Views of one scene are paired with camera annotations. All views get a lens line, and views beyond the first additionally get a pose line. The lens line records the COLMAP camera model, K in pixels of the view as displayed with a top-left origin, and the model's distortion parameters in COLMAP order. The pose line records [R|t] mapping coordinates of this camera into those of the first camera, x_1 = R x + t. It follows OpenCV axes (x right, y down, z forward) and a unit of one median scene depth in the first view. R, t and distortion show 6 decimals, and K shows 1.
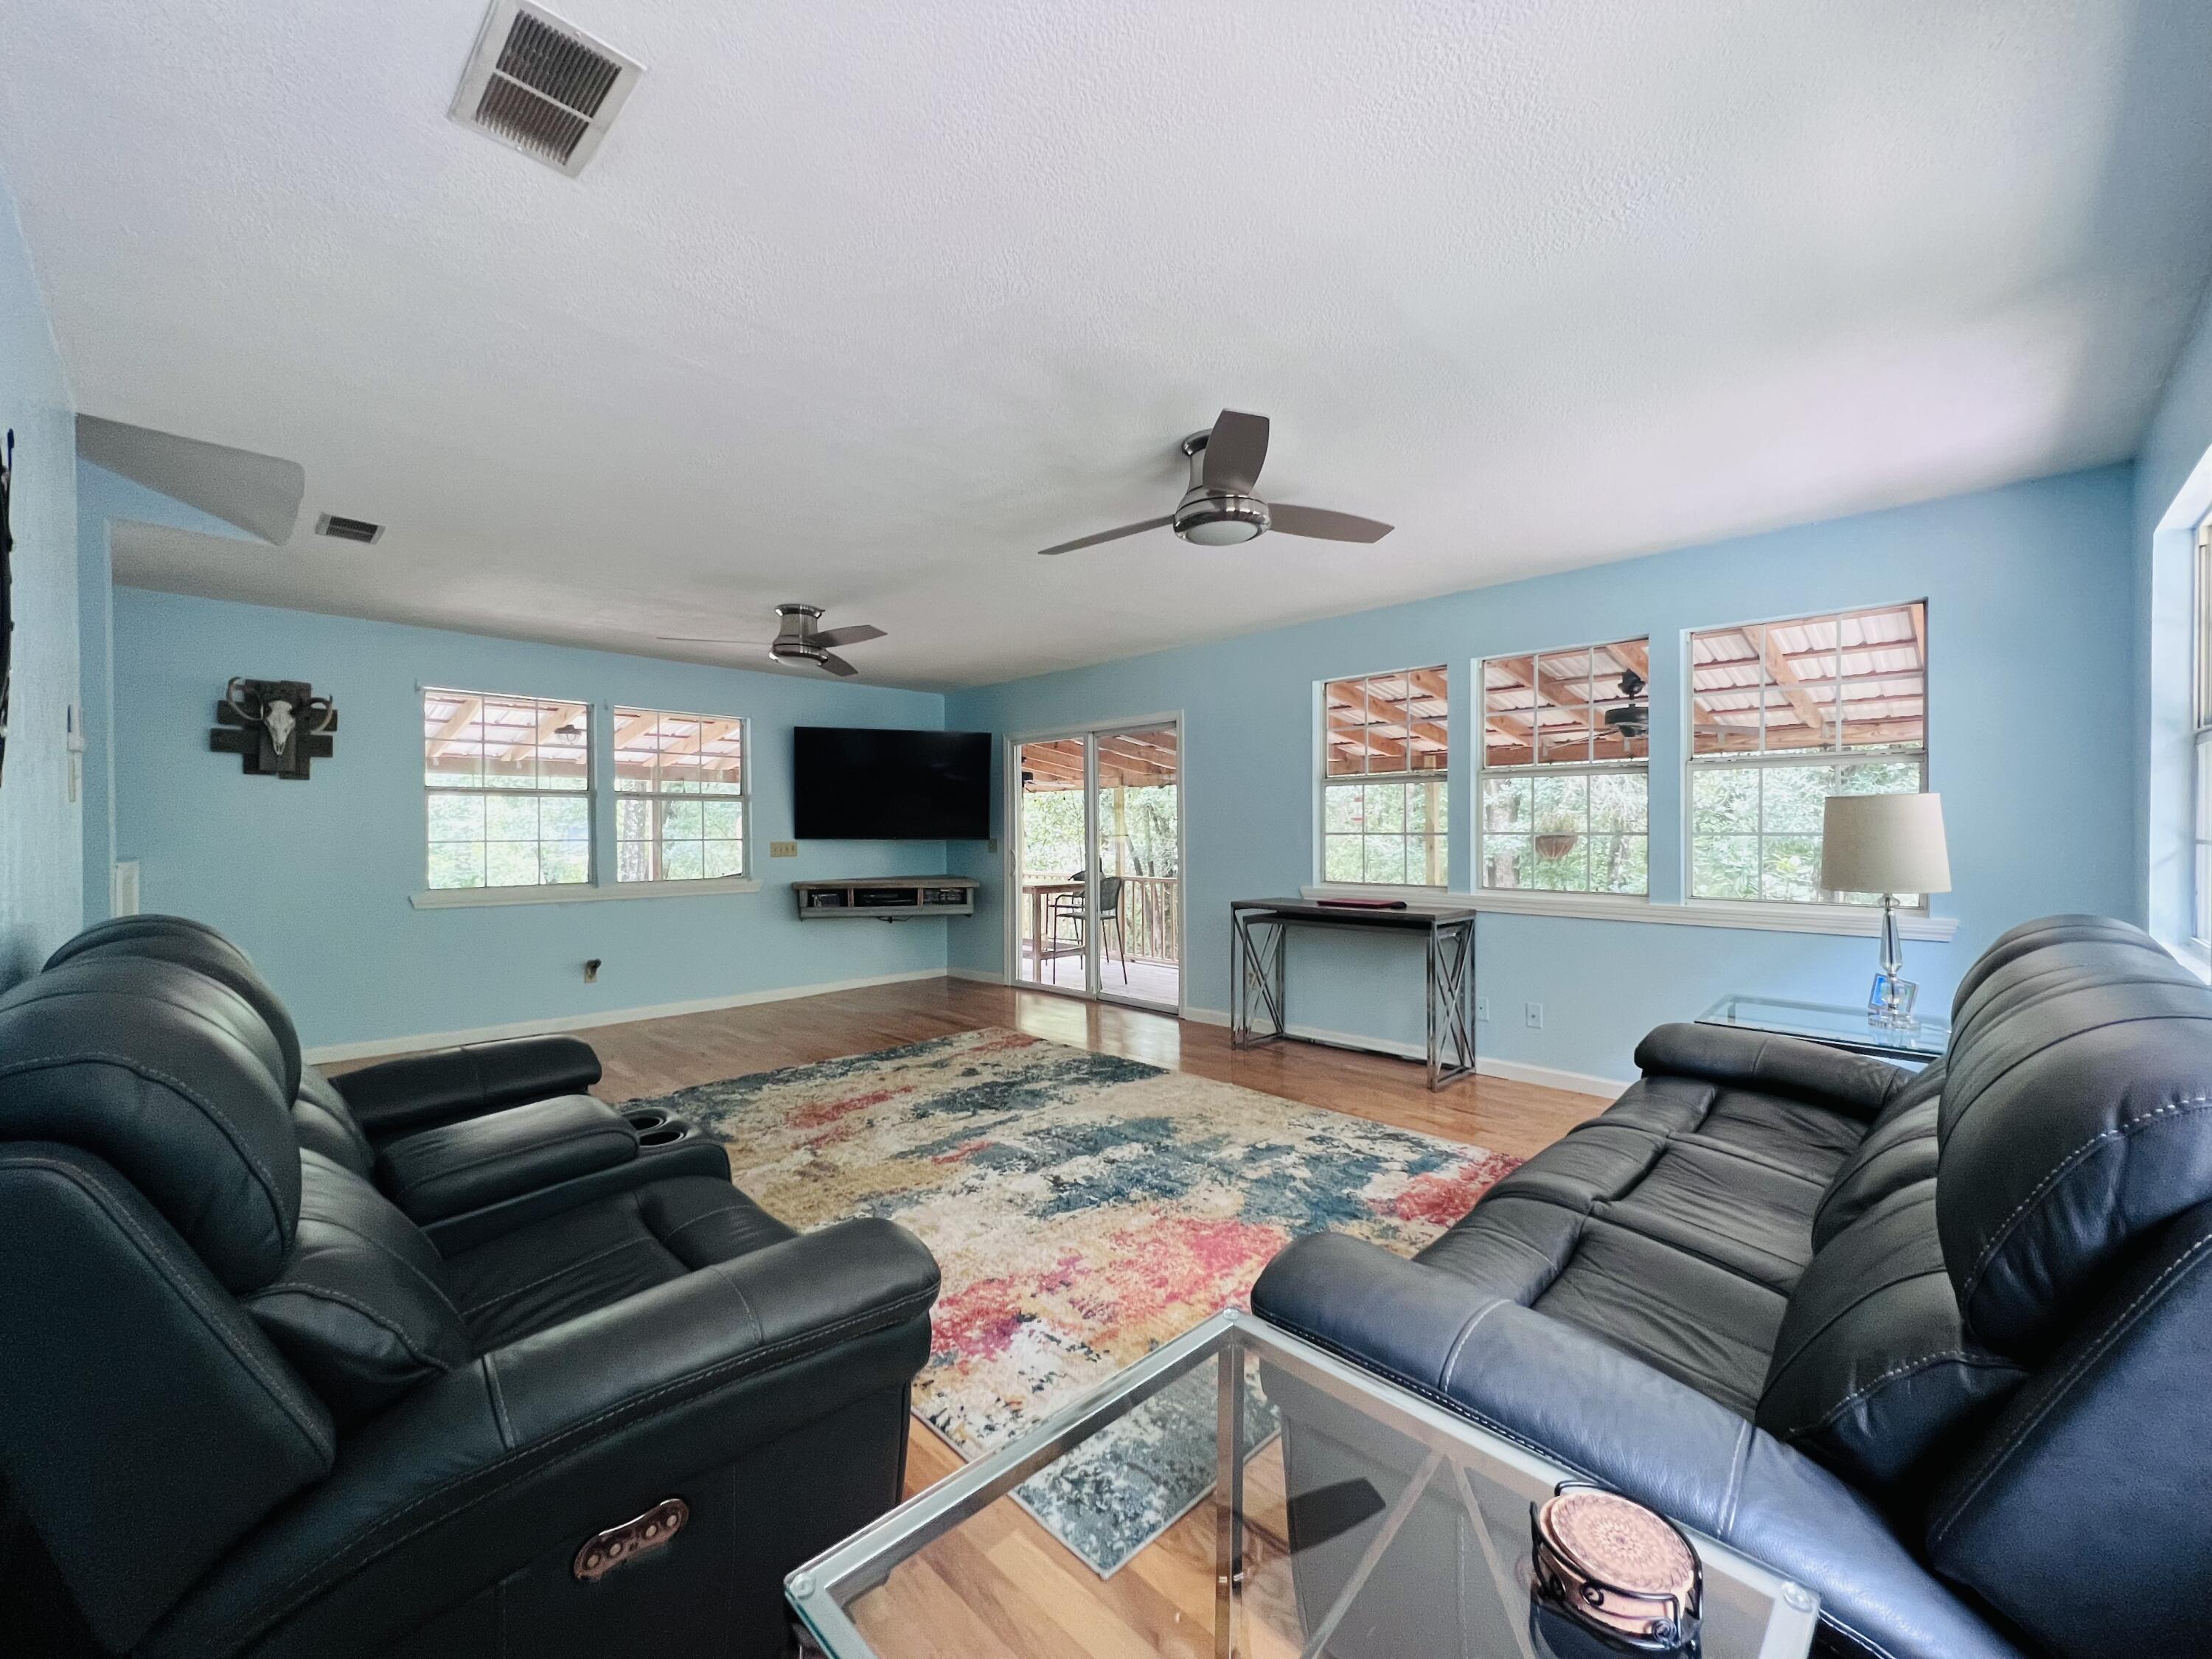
lens RADIAL K [[876.8, 0, 1115.0], [0, 876.8, 837.1], [0, 0, 1]] dist [-0.002076, -0.000188]
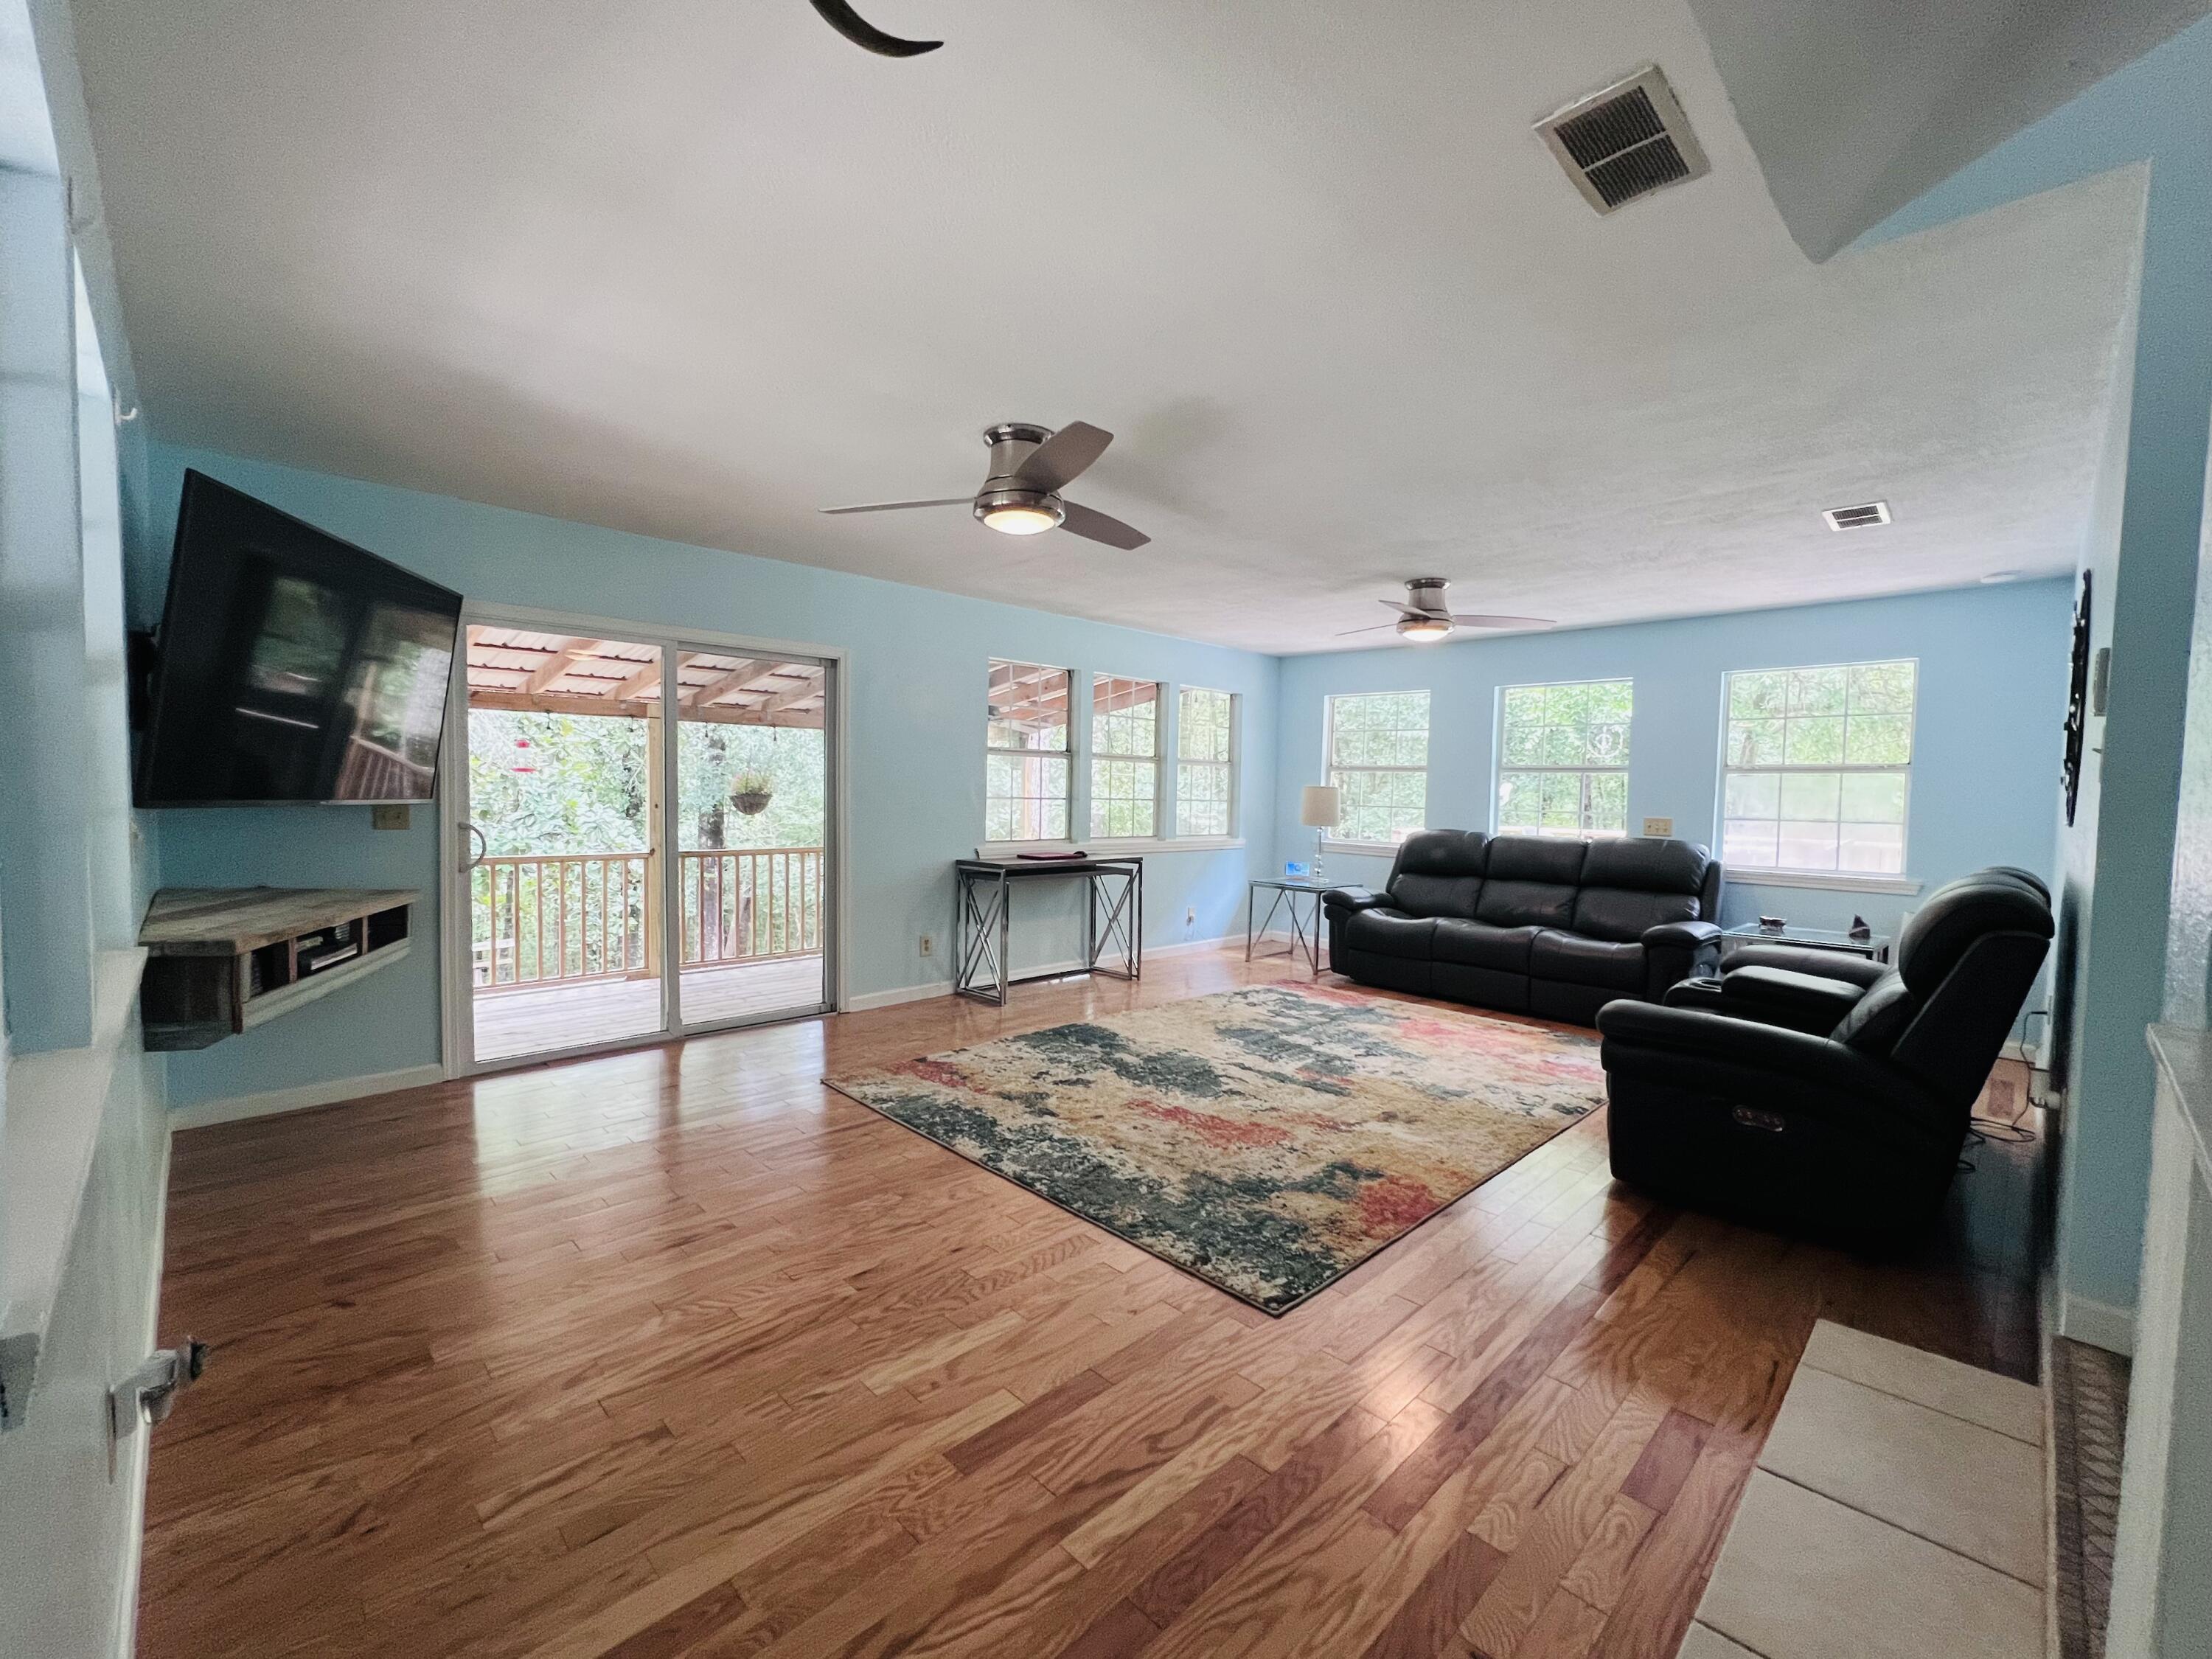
lens RADIAL K [[917.0, 0, 1115.5], [0, 917.0, 830.0], [0, 0, 1]] dist [-0.002376, -0.000106]
pose [[0.017504, -0.039392, 0.999071, -1.217123], [-0.016019, 0.999084, 0.039674, -0.012434], [-0.999718, -0.016698, 0.016857, 1.109032]]
